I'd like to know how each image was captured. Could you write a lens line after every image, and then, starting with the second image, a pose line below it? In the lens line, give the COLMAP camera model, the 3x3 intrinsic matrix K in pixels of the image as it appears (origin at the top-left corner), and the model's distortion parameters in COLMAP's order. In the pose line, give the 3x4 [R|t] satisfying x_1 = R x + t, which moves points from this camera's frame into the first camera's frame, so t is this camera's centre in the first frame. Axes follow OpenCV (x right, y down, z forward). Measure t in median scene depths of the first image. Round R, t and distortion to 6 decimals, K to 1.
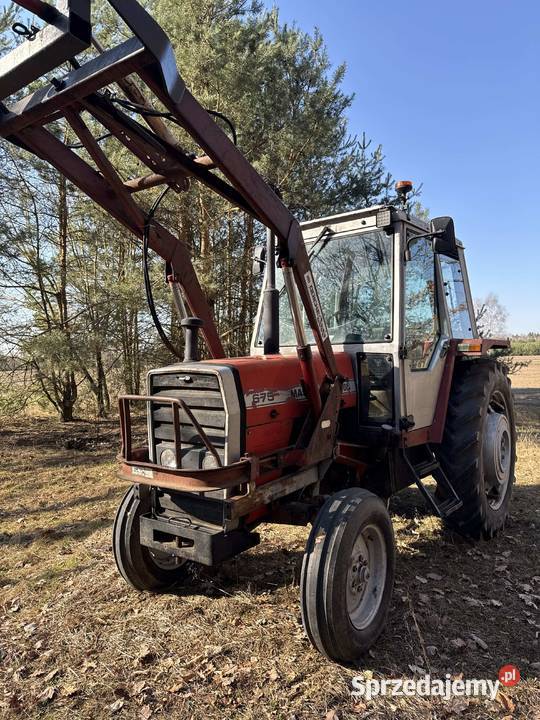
lens RADIAL K [[510.5, 0, 273.3], [0, 510.5, 362.2], [0, 0, 1]] dist [0.054330, -0.063483]
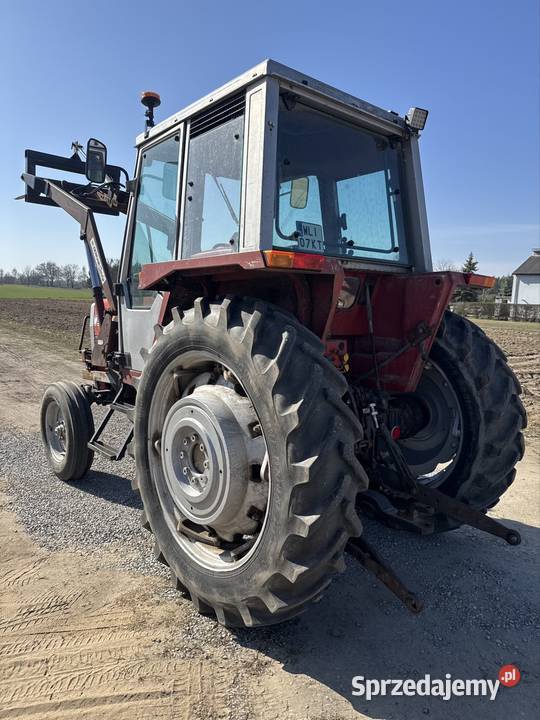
lens RADIAL K [[510.5, 0, 273.3], [0, 510.5, 362.2], [0, 0, 1]] dist [0.054330, -0.063483]
pose [[-0.215282, 0.103445, -0.971058, 1.419790], [-0.017705, 0.993797, 0.109793, 0.009877], [0.976391, 0.040829, -0.212115, 1.794637]]
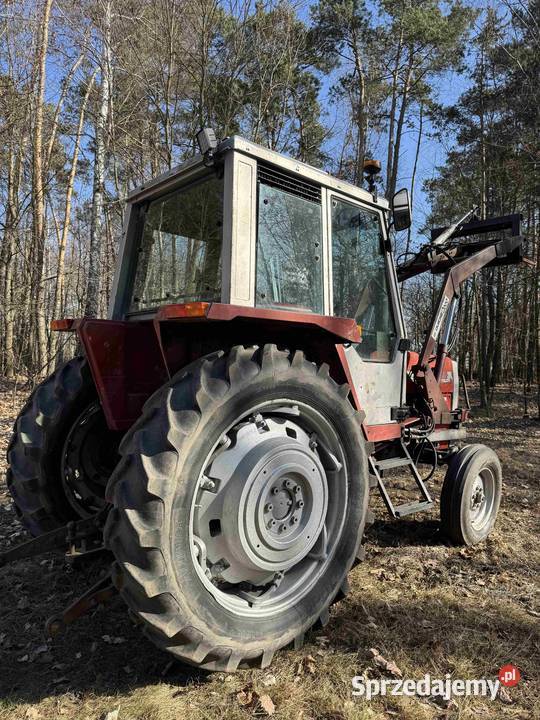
lens RADIAL K [[509.1, 0, 270.0], [0, 509.1, 360.0], [0, 0, 1]] dist [0.070780, -0.106054]
pose [[-0.974348, -0.006251, 0.224962, -0.020659], [-0.006687, 0.999977, -0.001173, 0.026555], [-0.224949, -0.002647, -0.974367, 2.710890]]
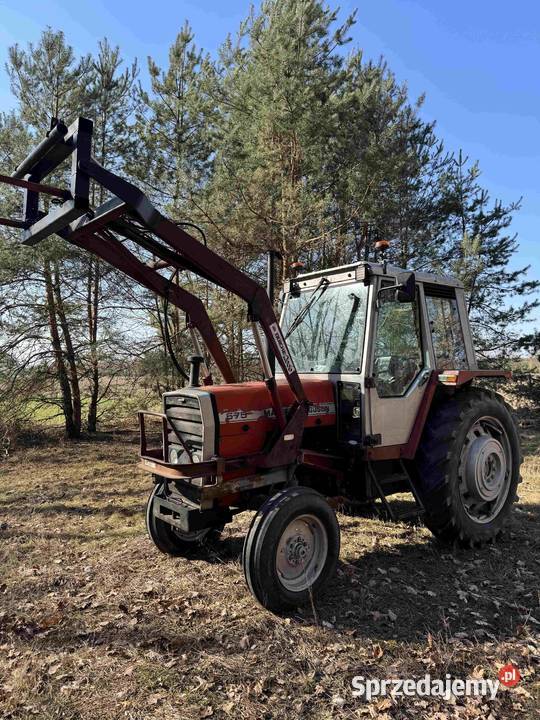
lens RADIAL K [[509.1, 0, 270.0], [0, 509.1, 360.0], [0, 0, 1]] dist [0.070780, -0.106054]
pose [[0.970550, 0.016630, -0.240326, 0.370364], [-0.022190, 0.999545, -0.020447, -0.050545], [0.239877, 0.025177, 0.970477, -0.293793]]
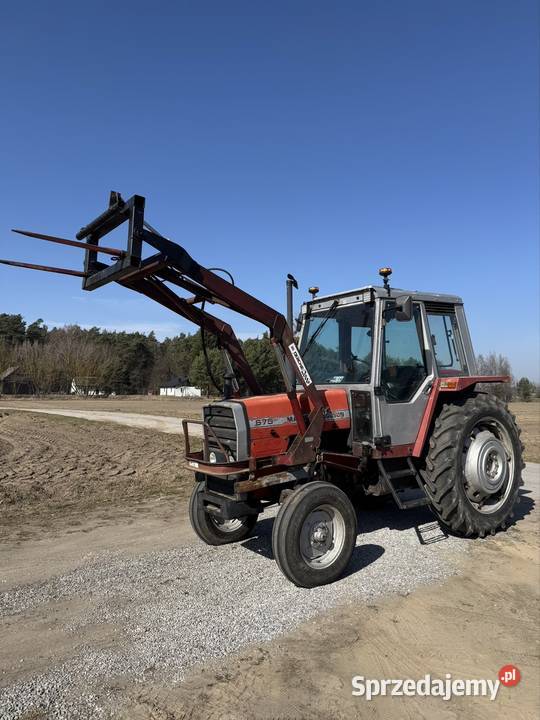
lens RADIAL K [[510.5, 0, 273.3], [0, 510.5, 362.2], [0, 0, 1]] dist [0.054330, -0.063483]
pose [[0.957705, -0.025022, -0.286661, 0.453652], [0.014953, 0.999194, -0.037262, -0.058265], [0.287362, 0.031399, 0.957307, -0.531599]]
